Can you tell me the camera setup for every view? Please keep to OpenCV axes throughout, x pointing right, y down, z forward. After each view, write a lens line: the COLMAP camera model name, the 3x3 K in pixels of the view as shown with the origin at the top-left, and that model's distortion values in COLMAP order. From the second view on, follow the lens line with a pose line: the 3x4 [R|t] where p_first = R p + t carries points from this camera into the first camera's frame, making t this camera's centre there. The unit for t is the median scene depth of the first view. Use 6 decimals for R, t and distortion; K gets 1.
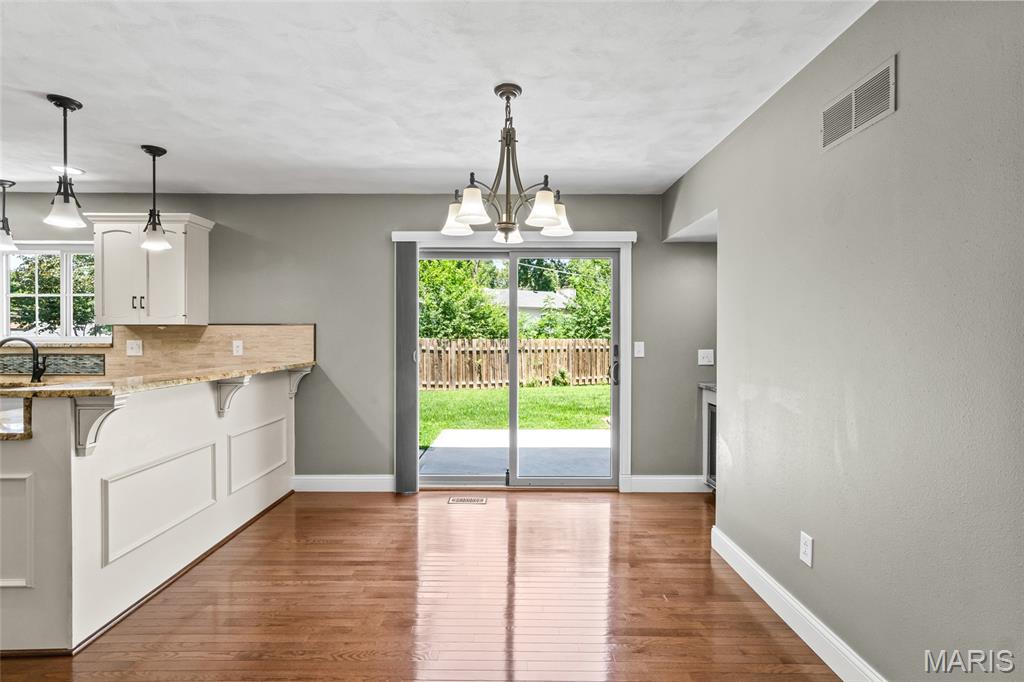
lens RADIAL K [[499.6, 0, 507.6], [0, 499.6, 338.0], [0, 0, 1]] dist [-0.017542, 0.012493]
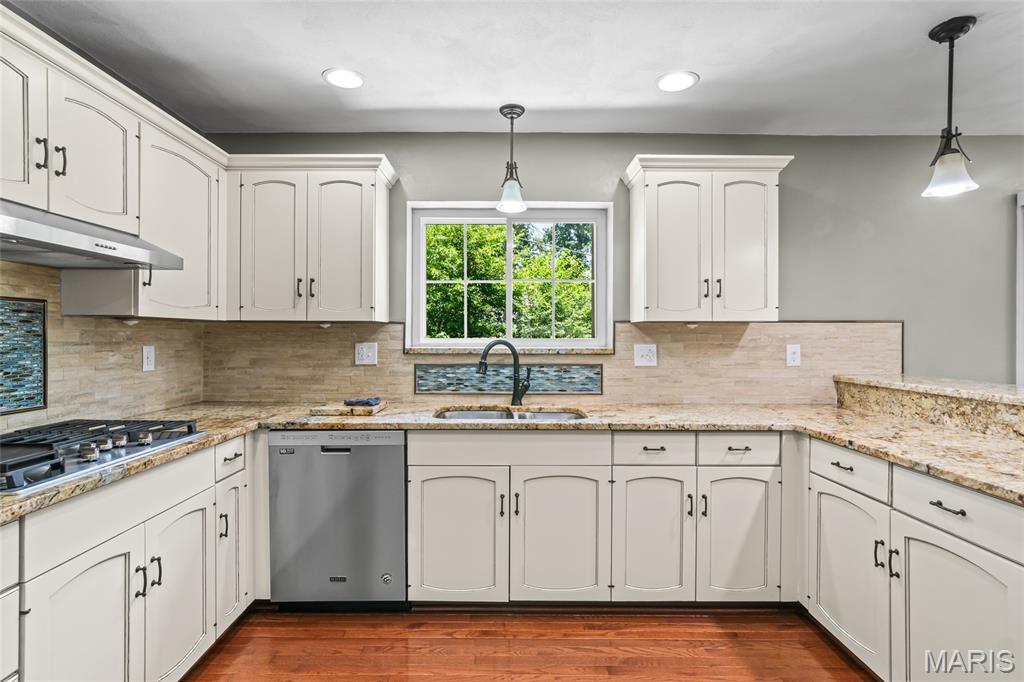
lens RADIAL K [[499.6, 0, 507.6], [0, 499.6, 338.0], [0, 0, 1]] dist [-0.017542, 0.012493]
pose [[0.999998, 0.000291, 0.002046, -0.954702], [-0.000284, 0.999994, -0.003513, -0.001540], [-0.002047, 0.003513, 0.999992, 0.303872]]
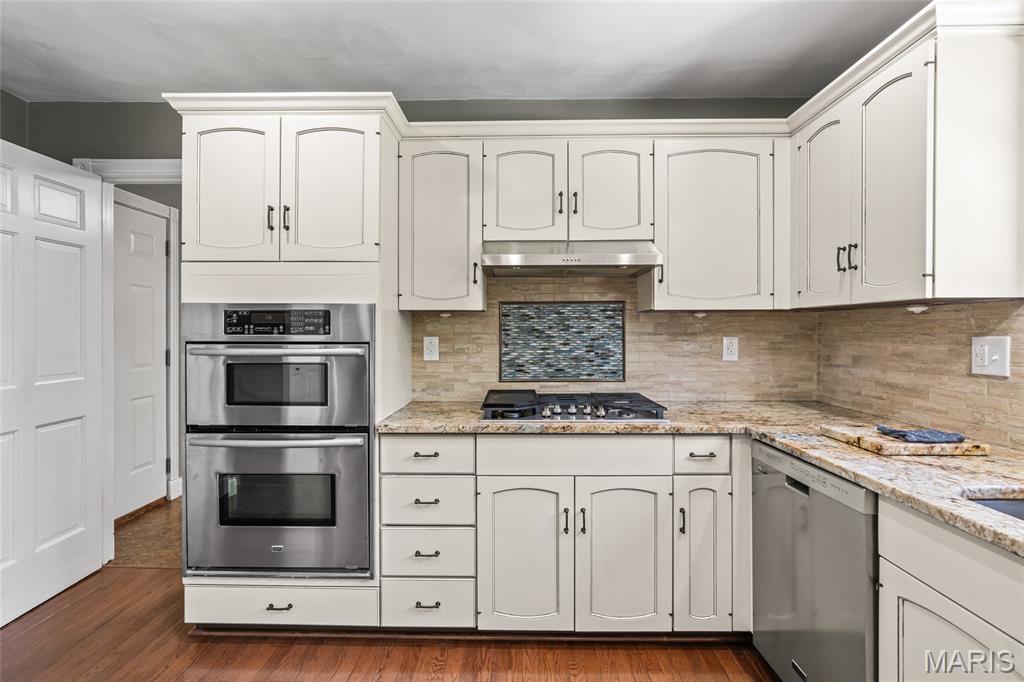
lens RADIAL K [[501.8, 0, 507.9], [0, 501.8, 332.0], [0, 0, 1]] dist [-0.004244, 0.000112]
pose [[-0.020378, -0.000166, -0.999792, -0.749251], [-0.004539, 0.999990, -0.000073, 0.001043], [0.999782, 0.004537, -0.020378, 0.635084]]
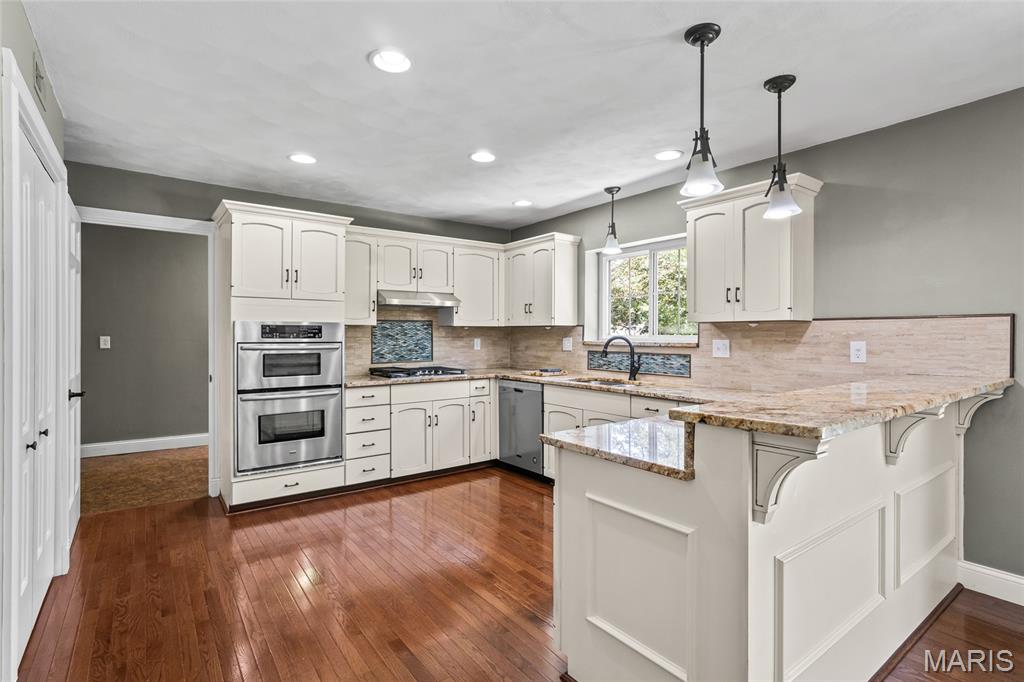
lens RADIAL K [[501.8, 0, 507.9], [0, 501.8, 332.0], [0, 0, 1]] dist [-0.004244, 0.000112]
pose [[0.593814, -0.004324, -0.804591, -0.267355], [-0.003216, 0.999965, -0.007747, -0.001083], [0.804596, 0.007188, 0.593779, 0.177626]]
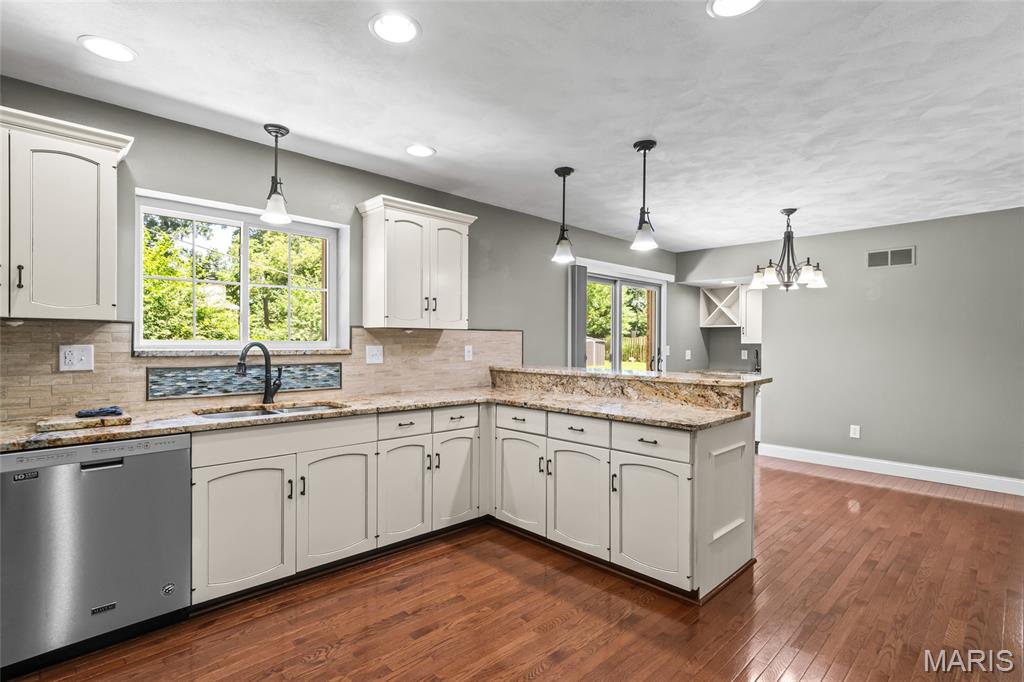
lens RADIAL K [[499.6, 0, 504.8], [0, 499.6, 342.3], [0, 0, 1]] dist [-0.002745, 0.000421]
pose [[0.723605, 0.002058, 0.690211, -1.194269], [-0.002765, 0.999996, -0.000083, -0.001631], [-0.690209, -0.001849, 0.723608, 0.224376]]
